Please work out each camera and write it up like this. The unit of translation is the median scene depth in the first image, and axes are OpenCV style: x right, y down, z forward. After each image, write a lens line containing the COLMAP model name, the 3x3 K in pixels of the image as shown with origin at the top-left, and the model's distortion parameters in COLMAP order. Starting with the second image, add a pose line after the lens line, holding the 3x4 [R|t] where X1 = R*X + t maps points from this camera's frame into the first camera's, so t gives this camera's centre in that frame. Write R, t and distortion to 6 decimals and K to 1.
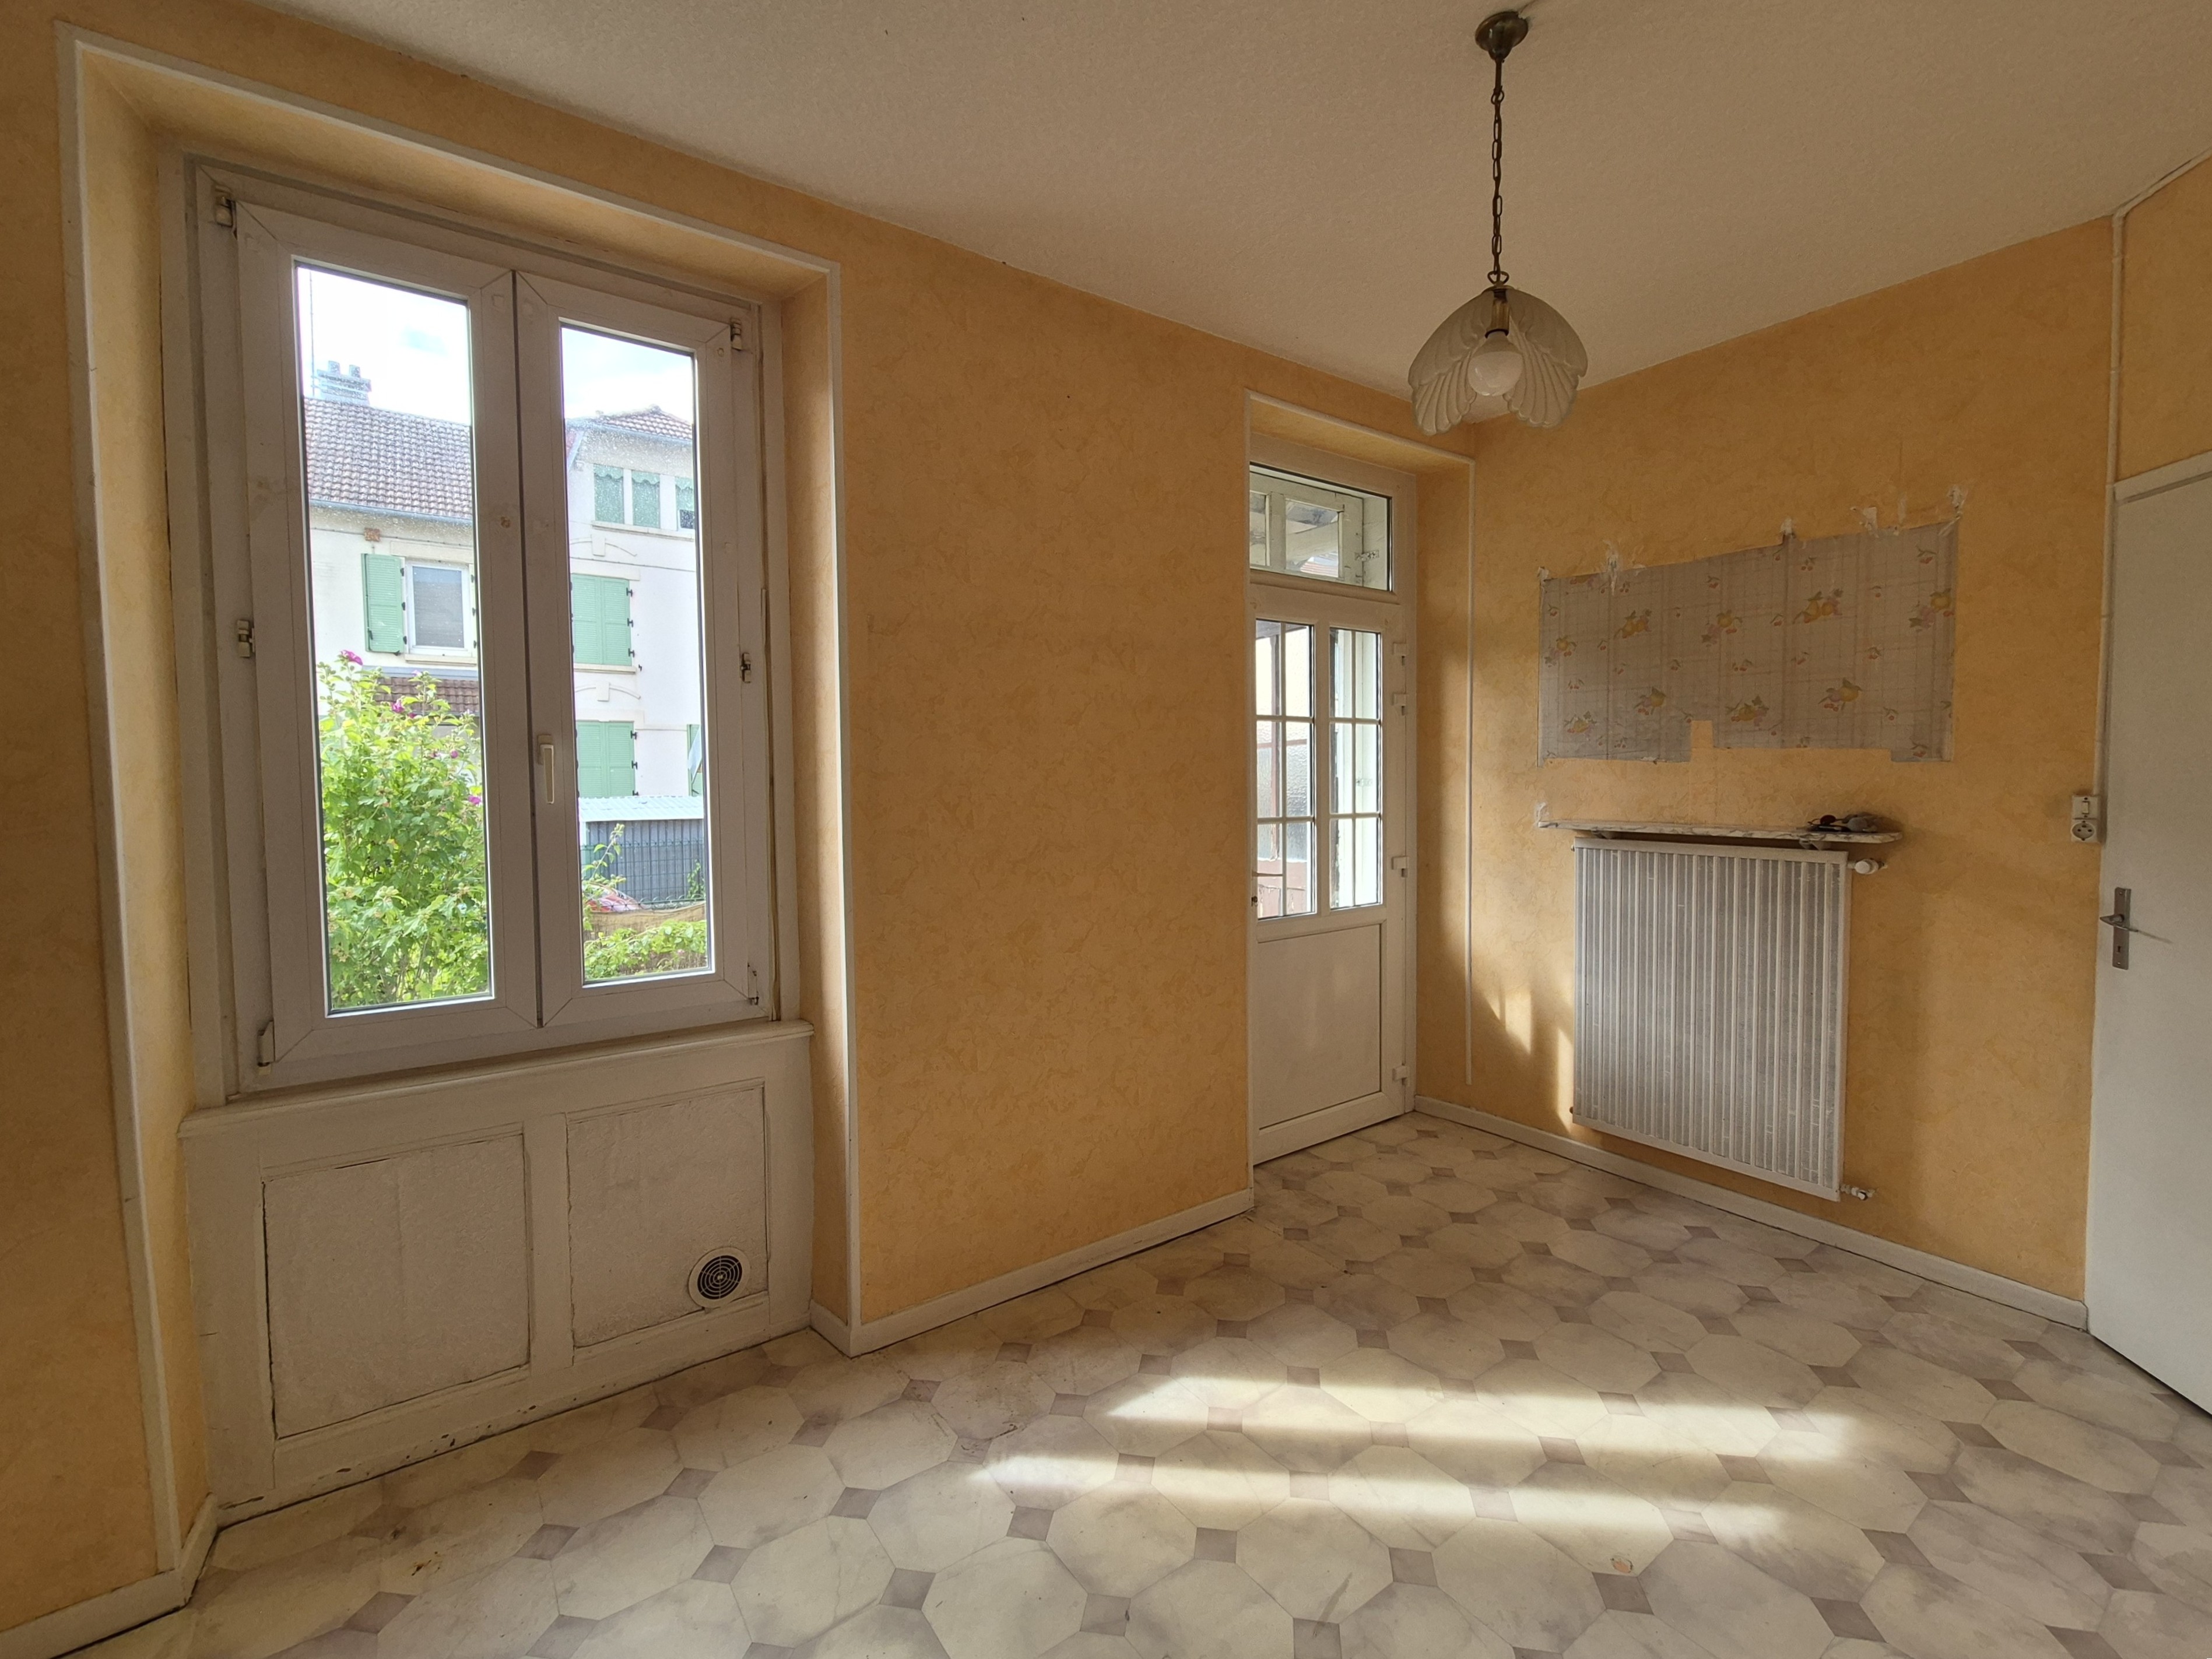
lens RADIAL K [[954.9, 0, 1110.5], [0, 954.9, 820.5], [0, 0, 1]] dist [-0.000987, 0.000108]
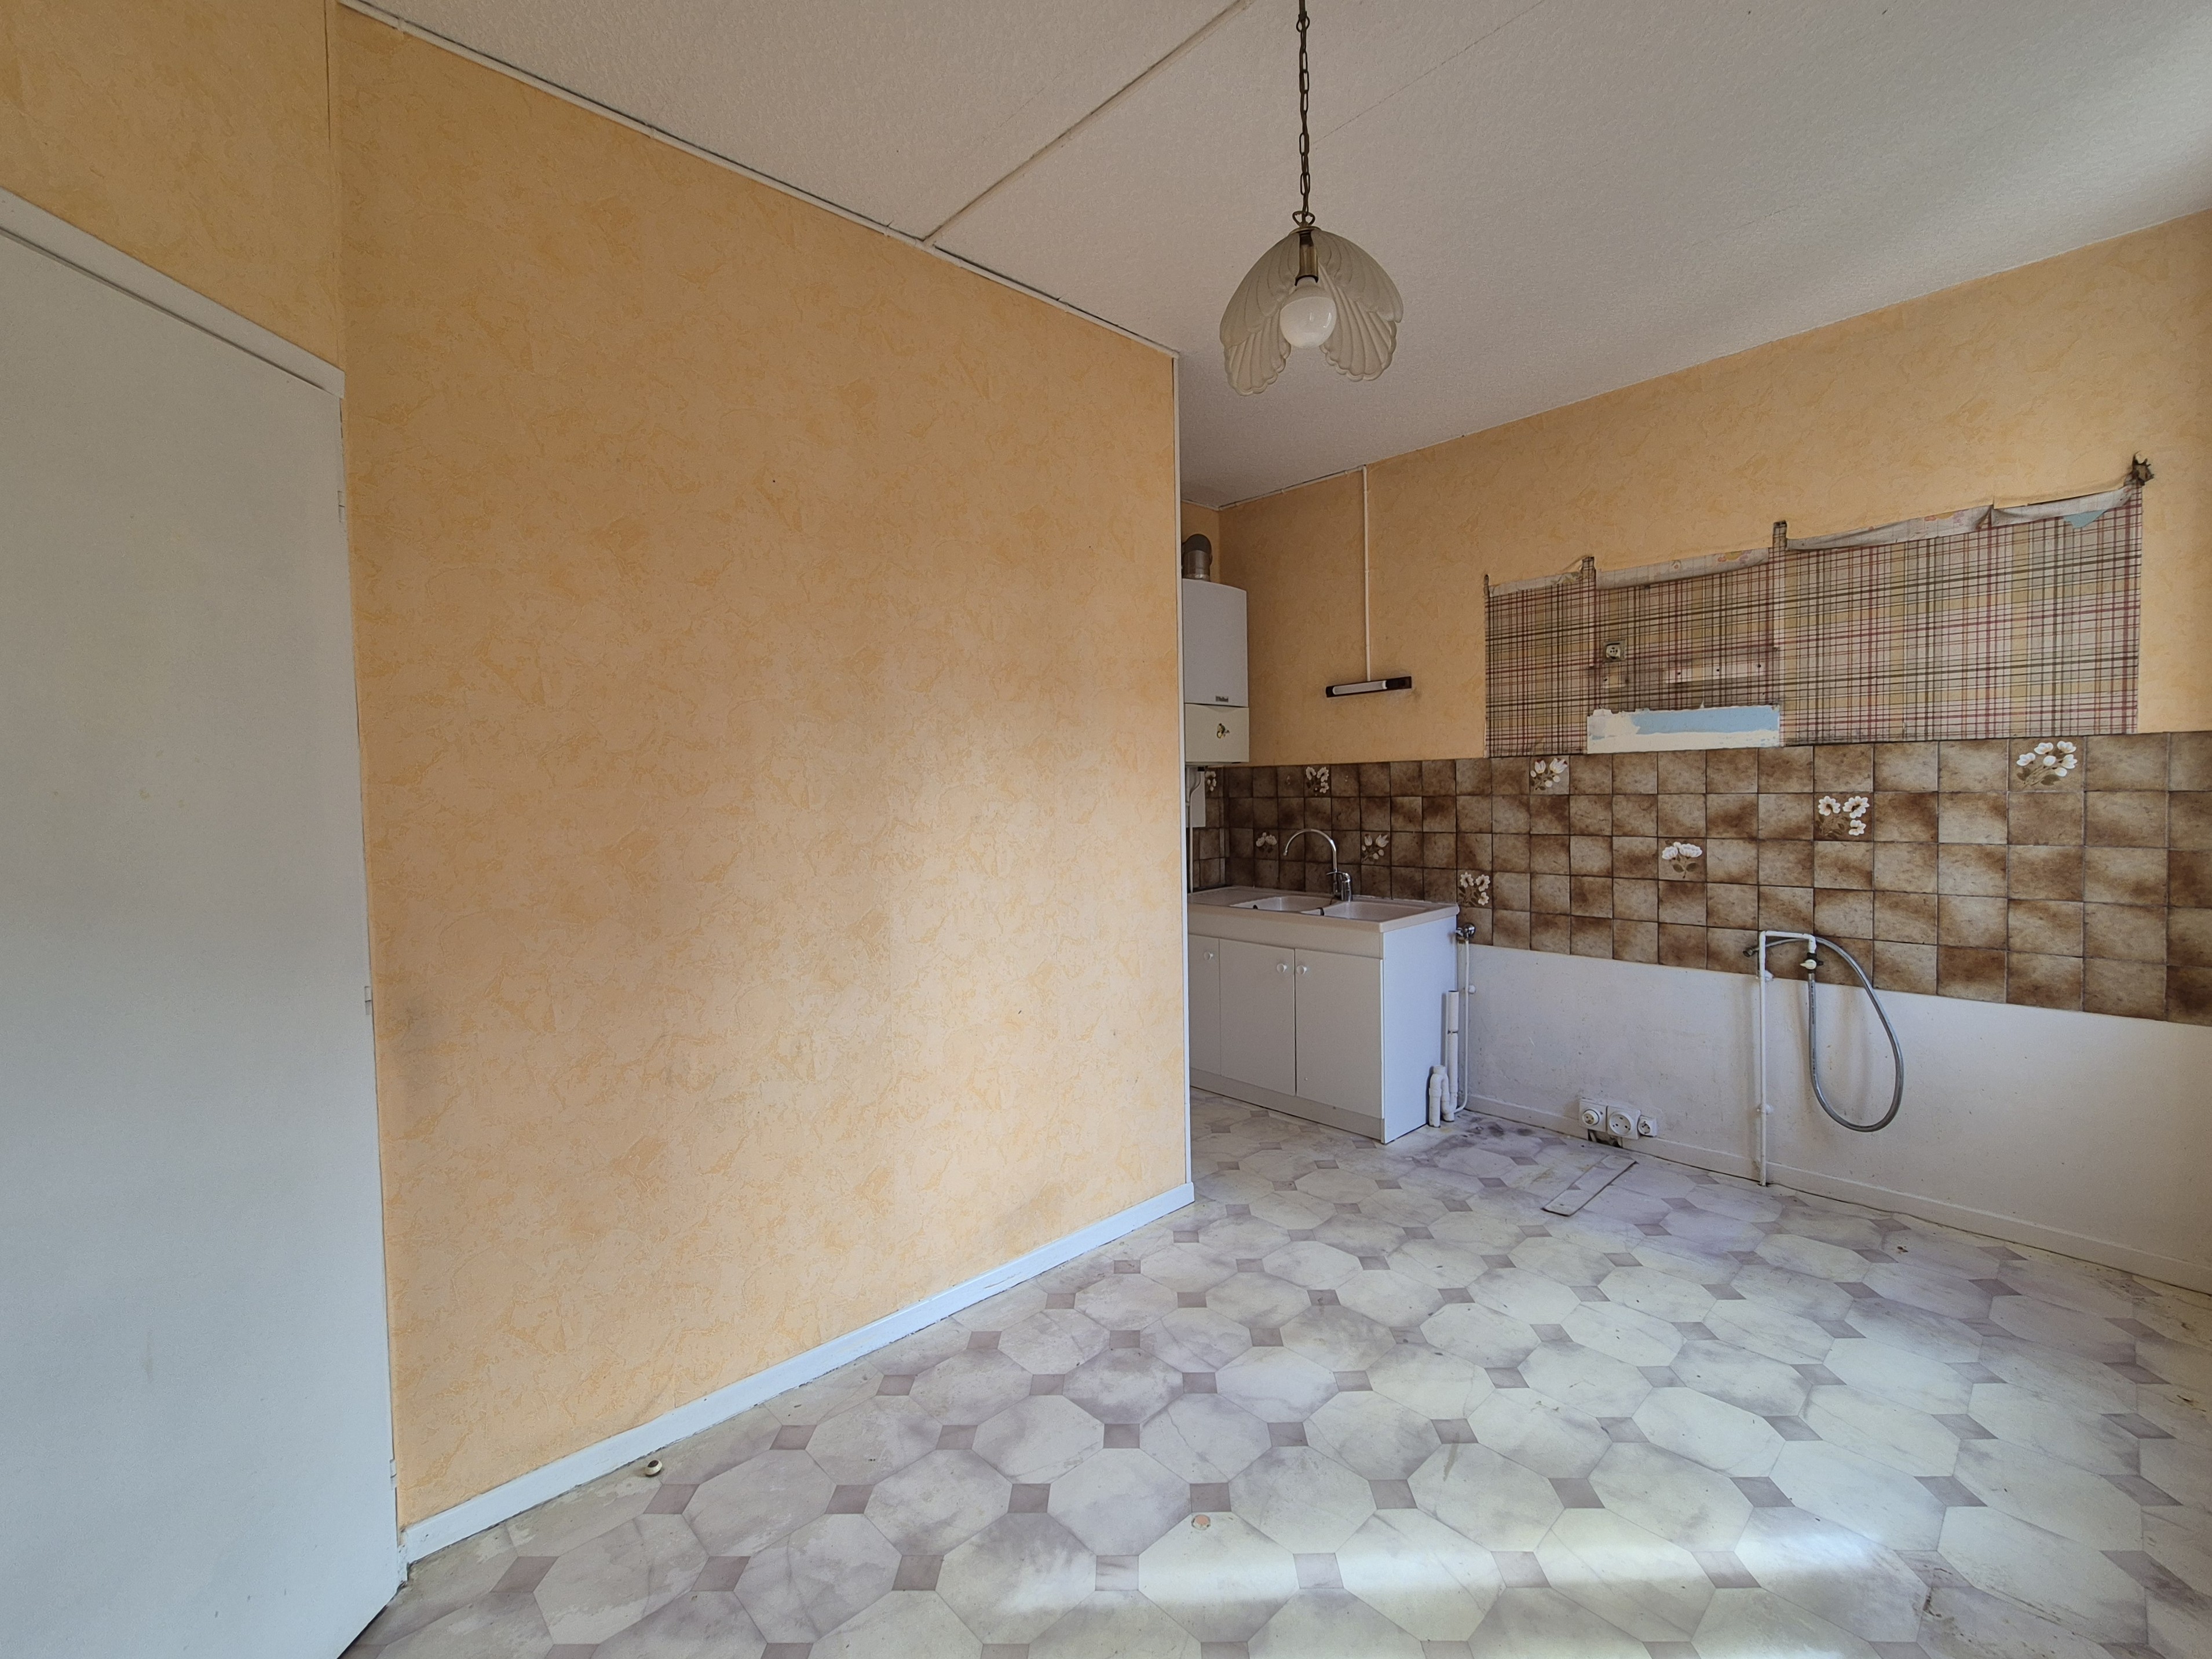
lens RADIAL K [[955.1, 0, 1110.5], [0, 955.1, 820.5], [0, 0, 1]] dist [-0.000987, 0.000108]
pose [[-0.990380, 0.036921, -0.133355, 0.735145], [0.026070, 0.996273, 0.082218, -0.070322], [0.135894, 0.077951, -0.987652, 1.929460]]
